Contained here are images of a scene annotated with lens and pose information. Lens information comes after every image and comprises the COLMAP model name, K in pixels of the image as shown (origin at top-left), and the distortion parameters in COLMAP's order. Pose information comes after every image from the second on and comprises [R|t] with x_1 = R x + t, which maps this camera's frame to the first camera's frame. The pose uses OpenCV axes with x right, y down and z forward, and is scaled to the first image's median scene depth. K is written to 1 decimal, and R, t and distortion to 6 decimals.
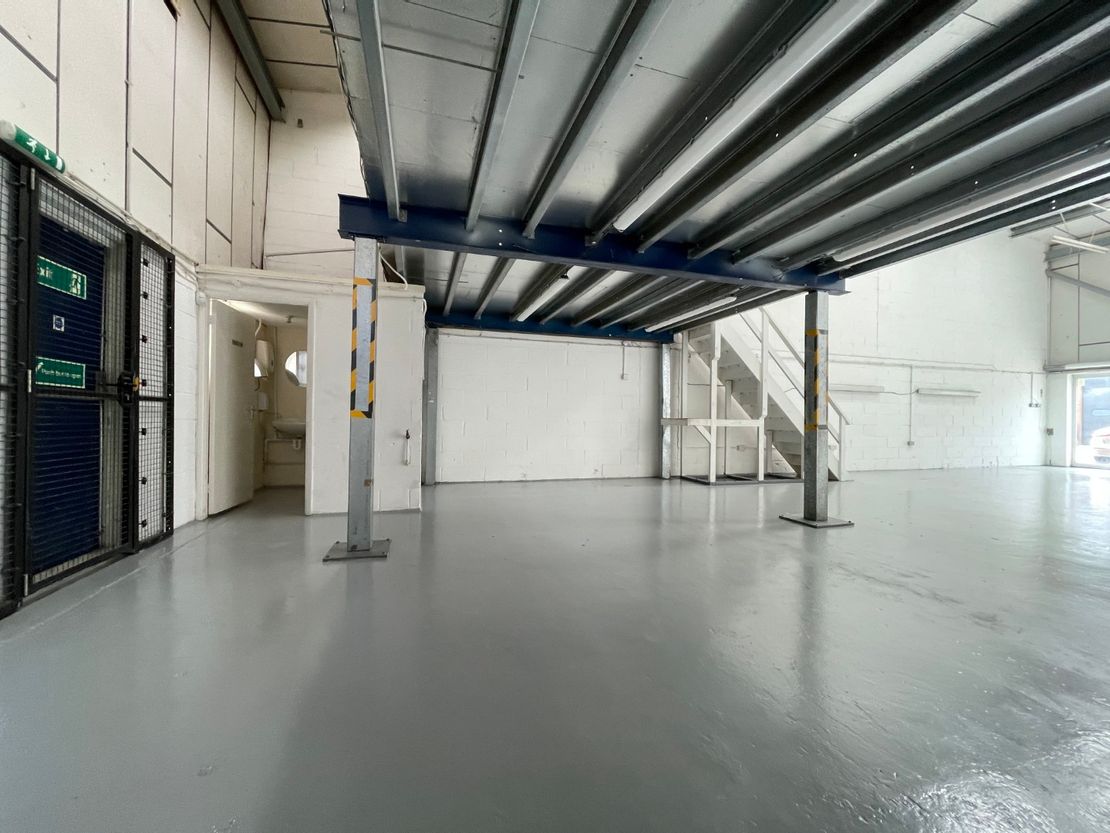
lens RADIAL K [[450.2, 0, 556.6], [0, 450.2, 420.1], [0, 0, 1]] dist [-0.002749, -0.000217]
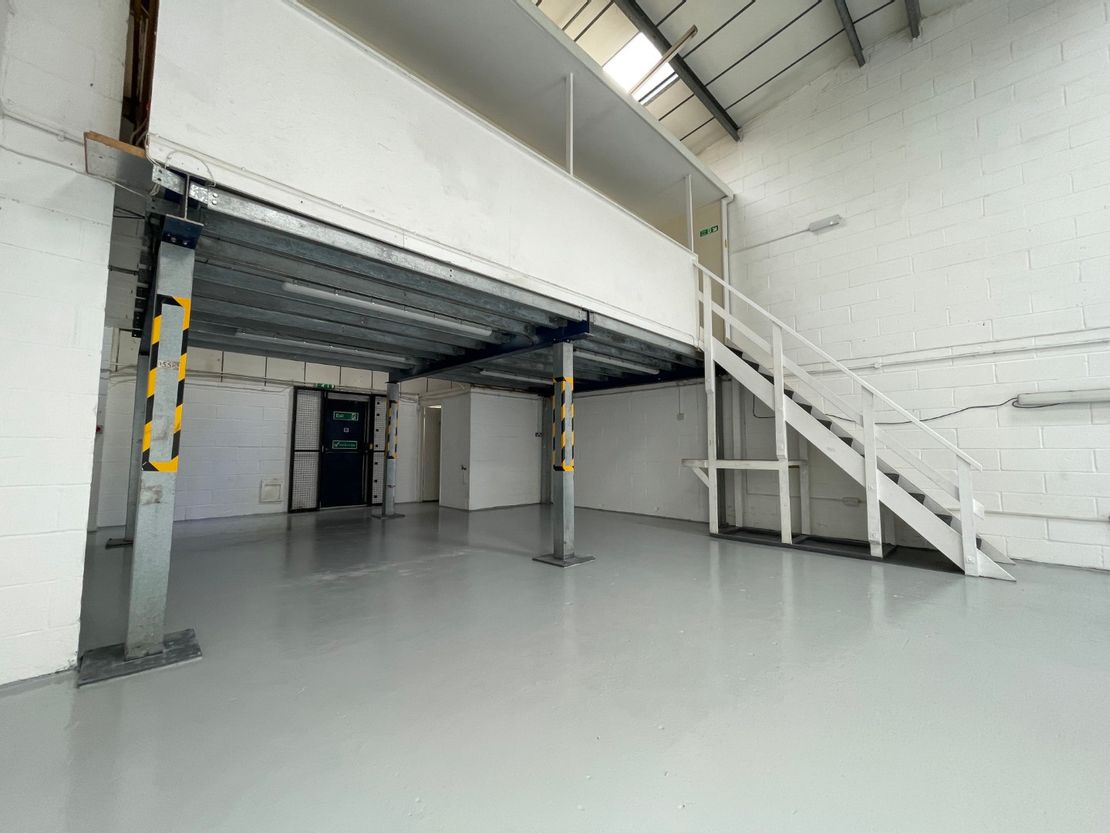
lens RADIAL K [[450.2, 0, 560.1], [0, 450.2, 417.4], [0, 0, 1]] dist [-0.002749, -0.000217]
pose [[0.466236, -0.077989, -0.881216, 0.684455], [-0.002333, 0.995995, -0.089381, -0.003731], [0.884657, 0.043729, 0.464187, 0.229036]]
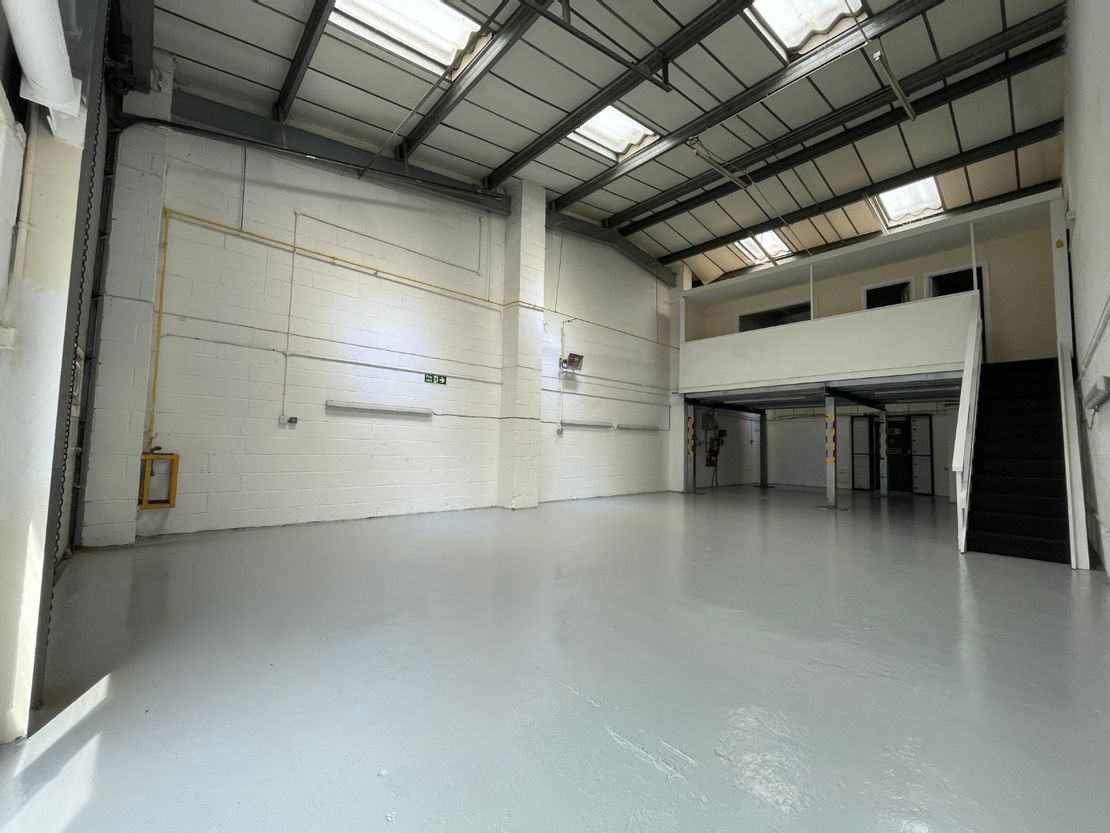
lens RADIAL K [[450.2, 0, 552.1], [0, 450.2, 415.2], [0, 0, 1]] dist [-0.002749, -0.000217]
pose [[-0.905077, -0.061916, -0.420717, 1.176728], [-0.034507, 0.996774, -0.072457, -0.001669], [0.423846, -0.051062, -0.904294, 1.050053]]
